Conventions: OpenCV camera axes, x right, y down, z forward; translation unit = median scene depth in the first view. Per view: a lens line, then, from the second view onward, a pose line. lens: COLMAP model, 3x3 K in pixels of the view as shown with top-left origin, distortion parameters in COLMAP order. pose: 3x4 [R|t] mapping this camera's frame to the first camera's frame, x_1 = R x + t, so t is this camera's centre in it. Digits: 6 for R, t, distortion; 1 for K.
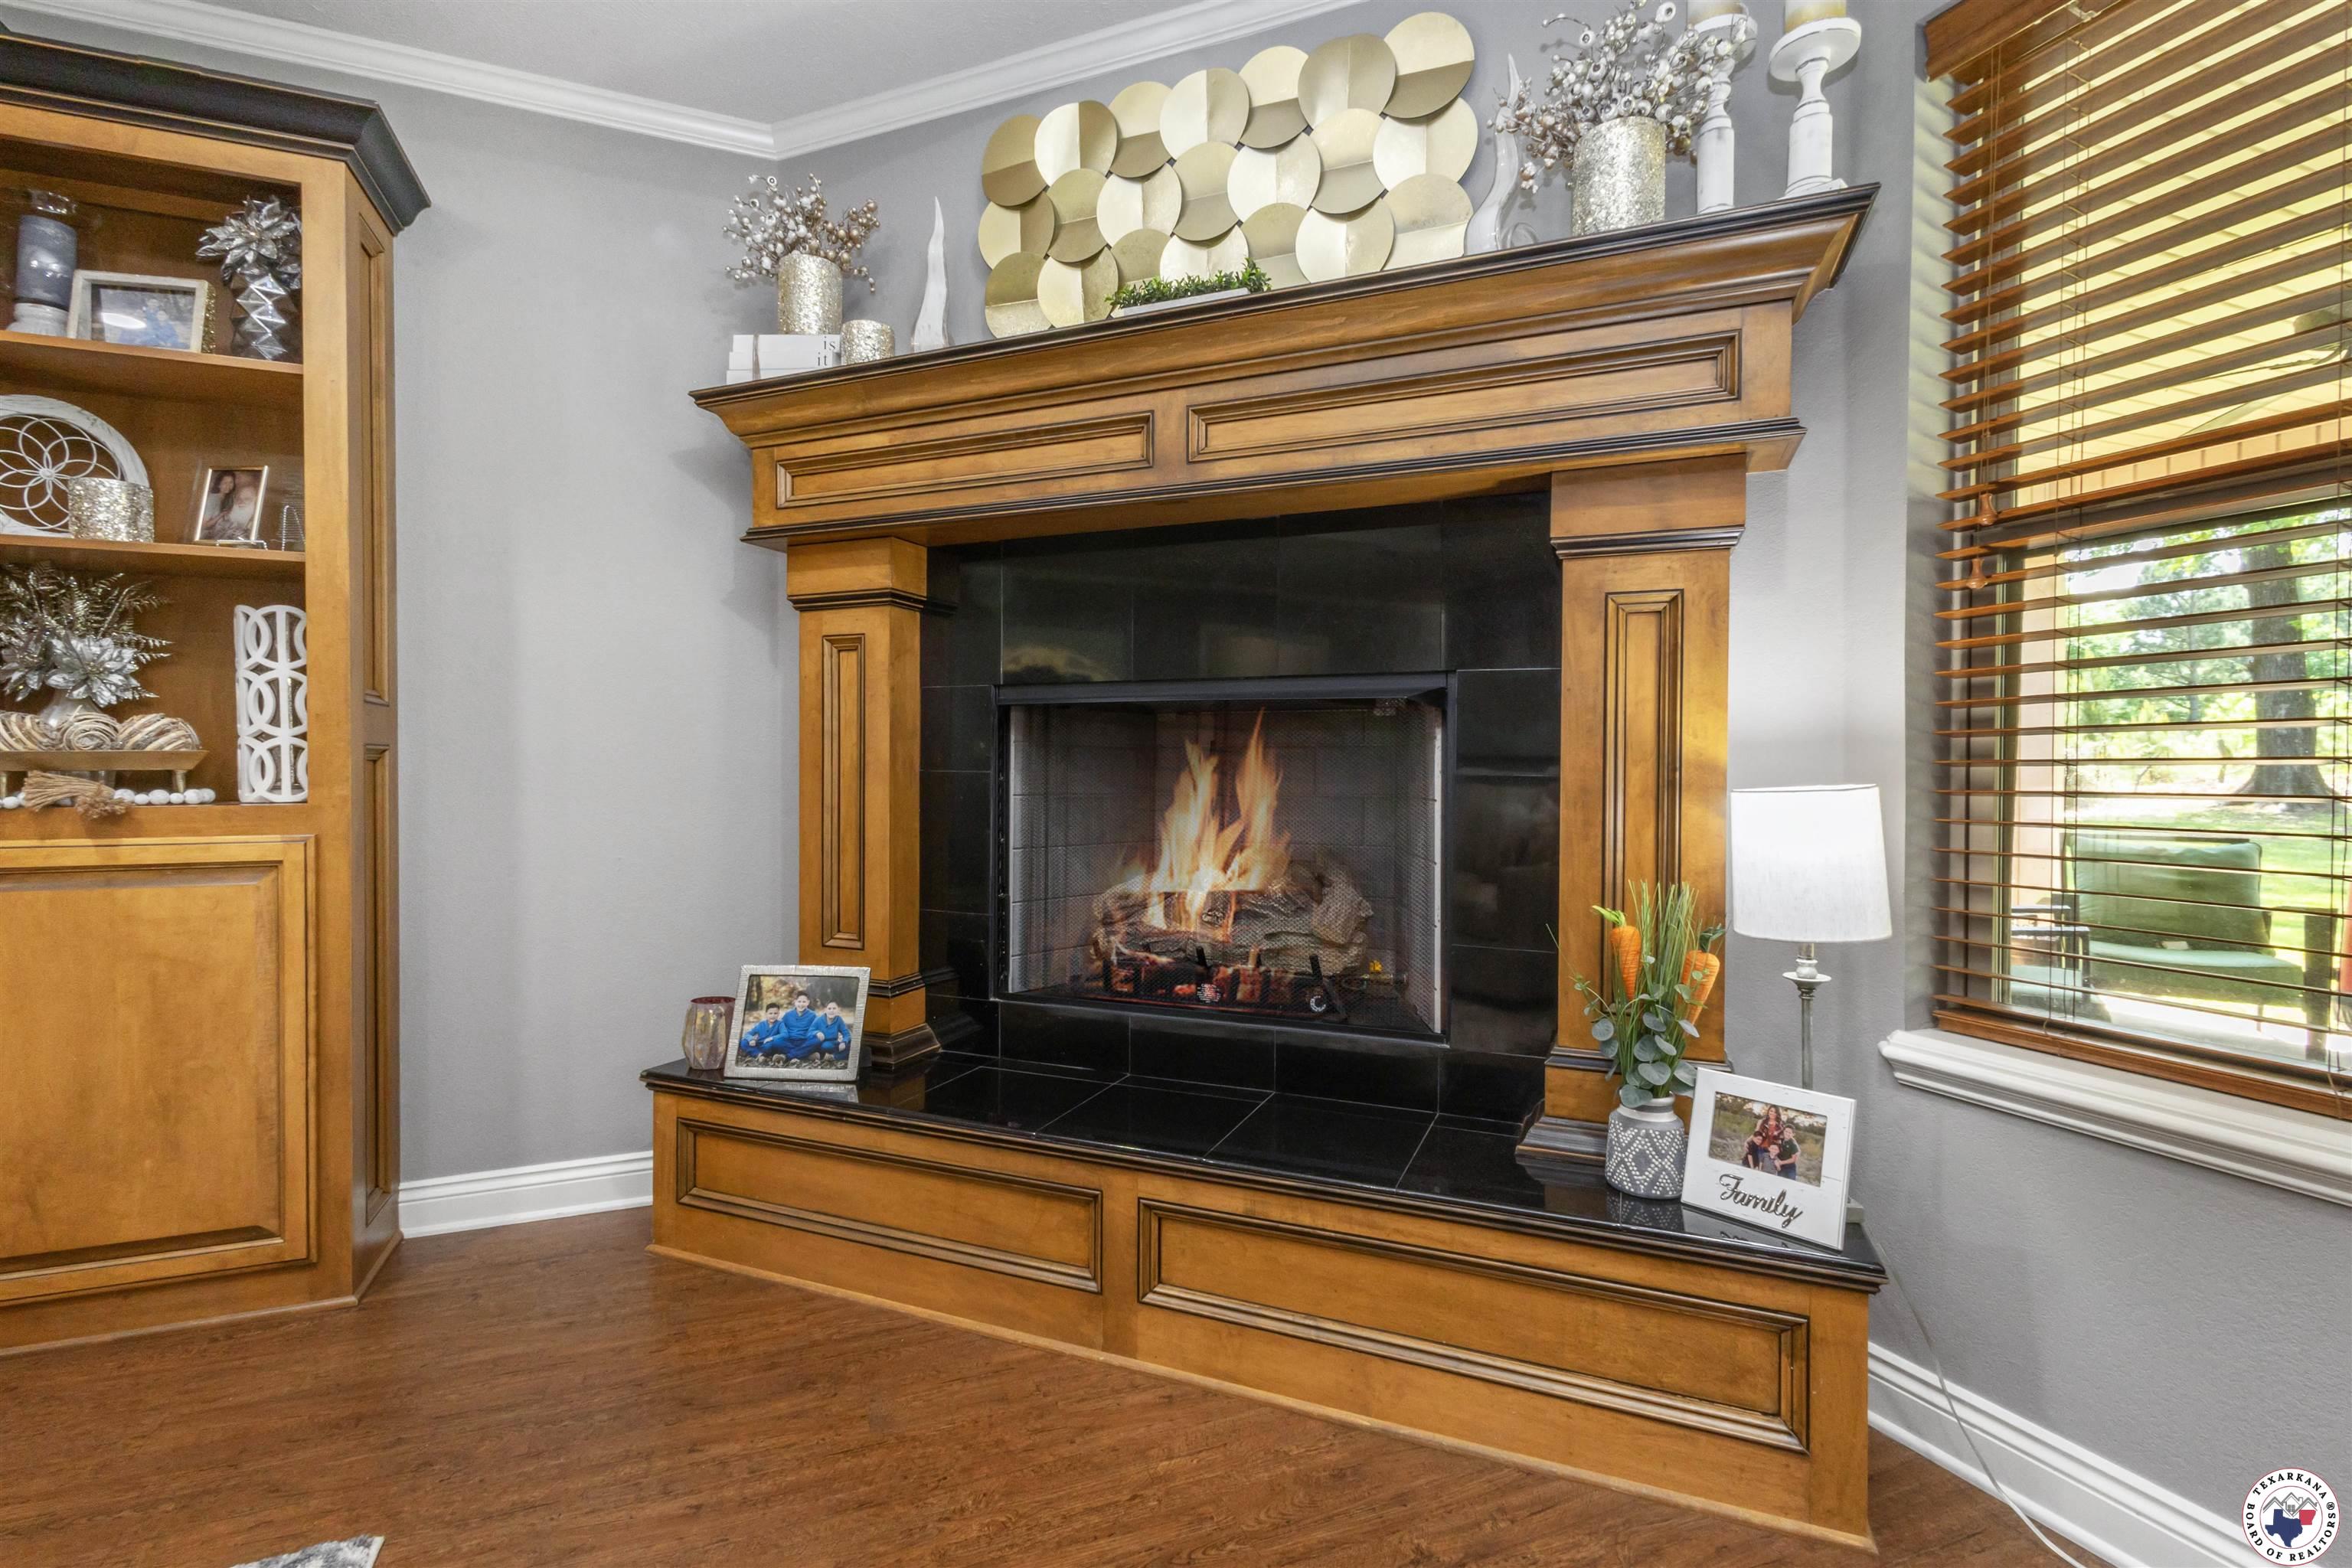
lens RADIAL K [[1062.8, 0, 1168.0], [0, 1062.8, 783.0], [0, 0, 1]] dist [0.005151, -0.000248]
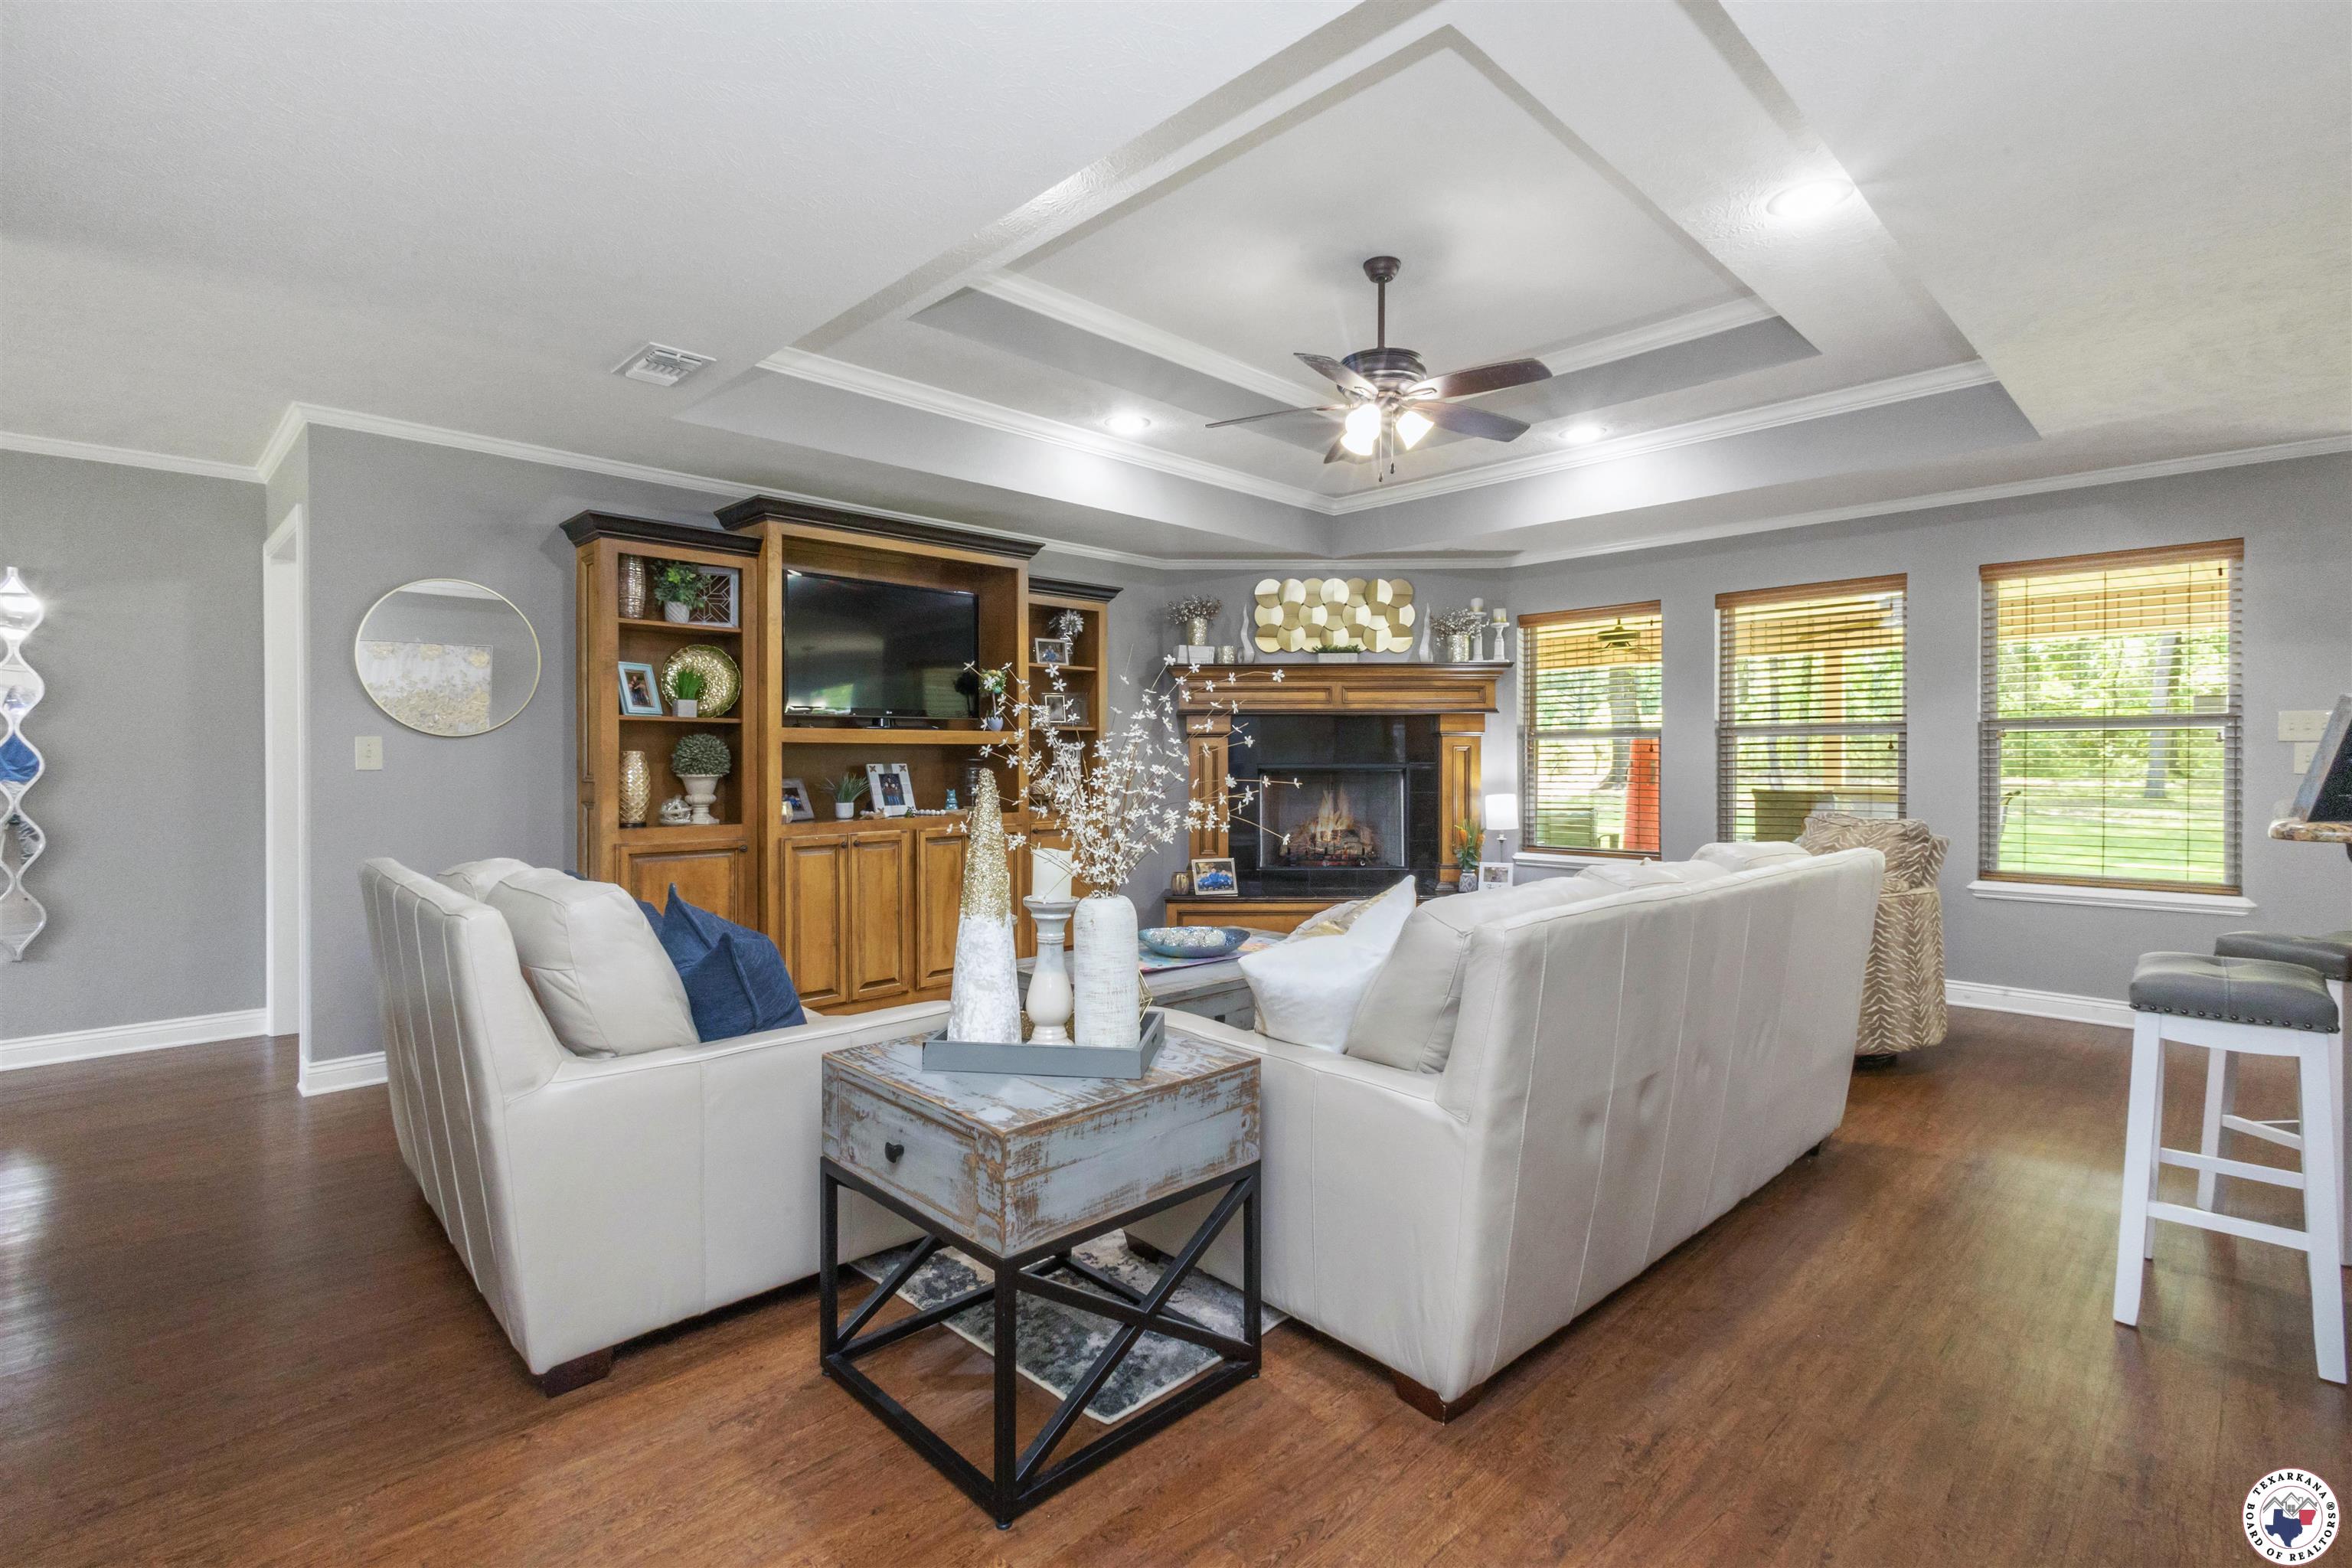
lens RADIAL K [[1090.7, 0, 1177.4], [0, 1090.7, 769.8], [0, 0, 1]] dist [-0.000716, -0.000922]
pose [[0.921074, -0.009784, 0.389264, -1.789399], [0.013160, 0.999895, -0.006008, -0.069469], [-0.389165, 0.010657, 0.921106, -1.976223]]
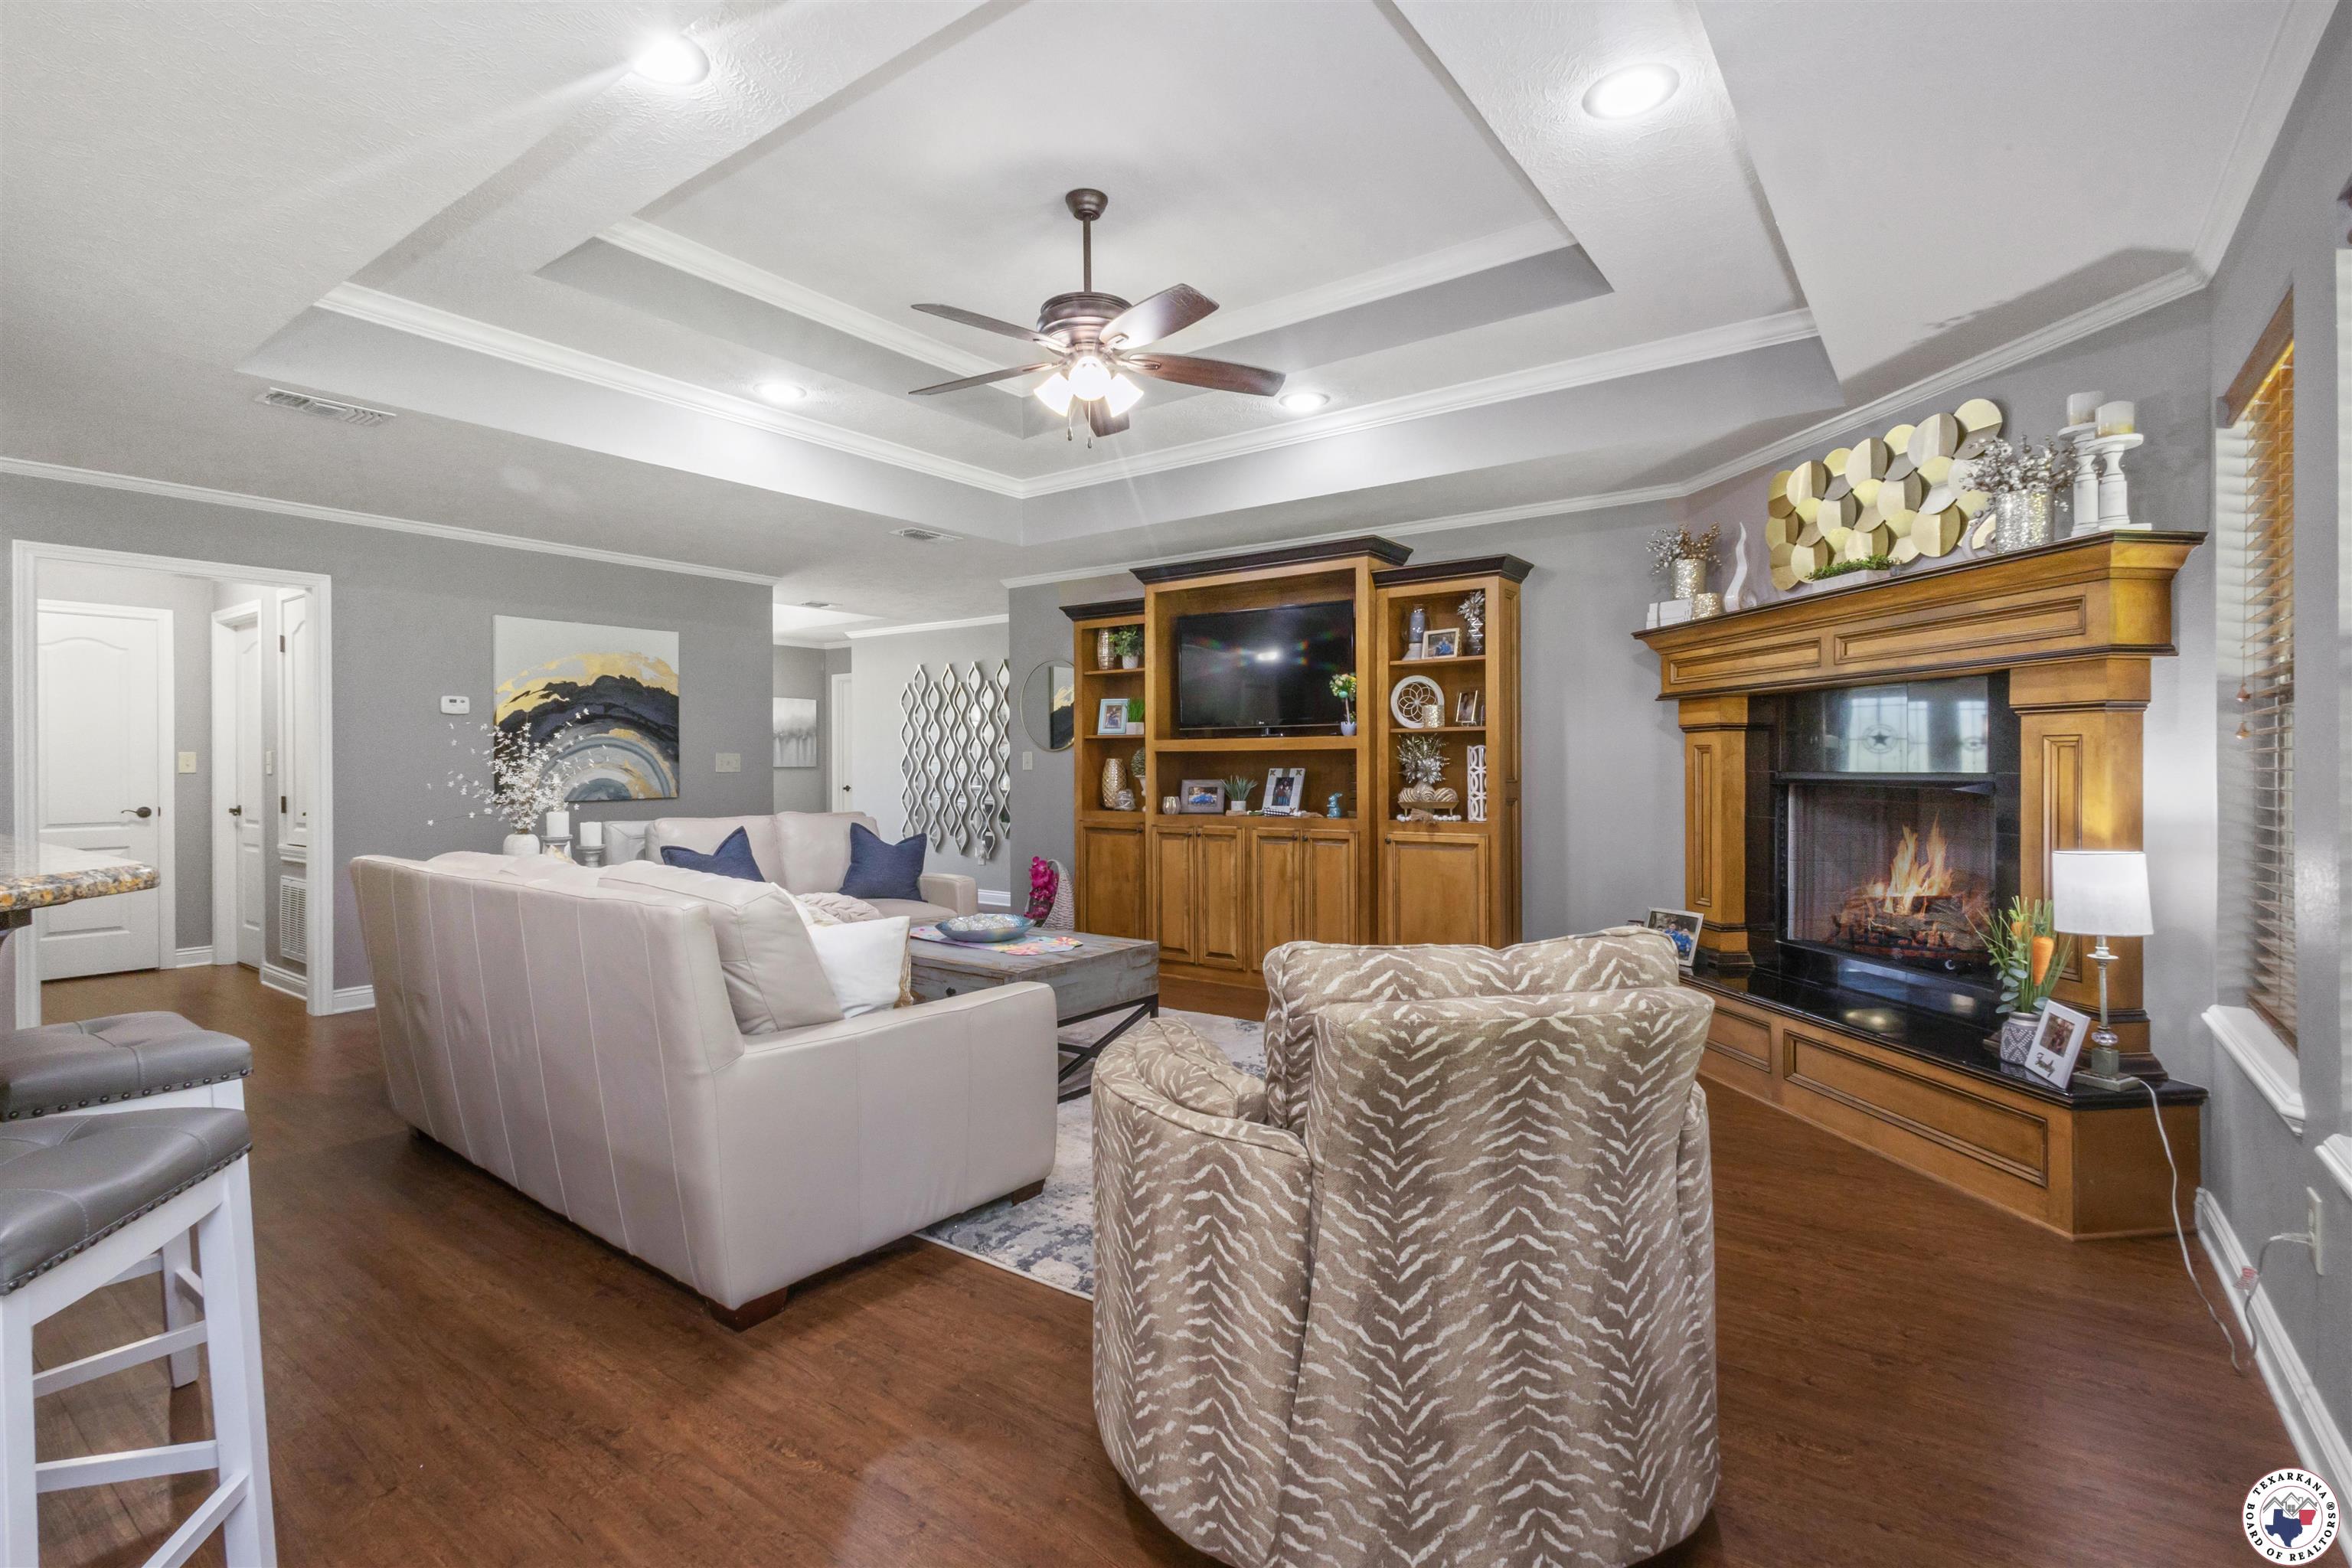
lens RADIAL K [[1090.7, 0, 1177.4], [0, 1090.7, 769.8], [0, 0, 1]] dist [-0.000716, -0.000922]
pose [[0.521925, -0.000861, -0.852991, 1.050946], [-0.007706, 0.999954, -0.005724, -0.086783], [0.852957, 0.009561, 0.521894, -1.016919]]
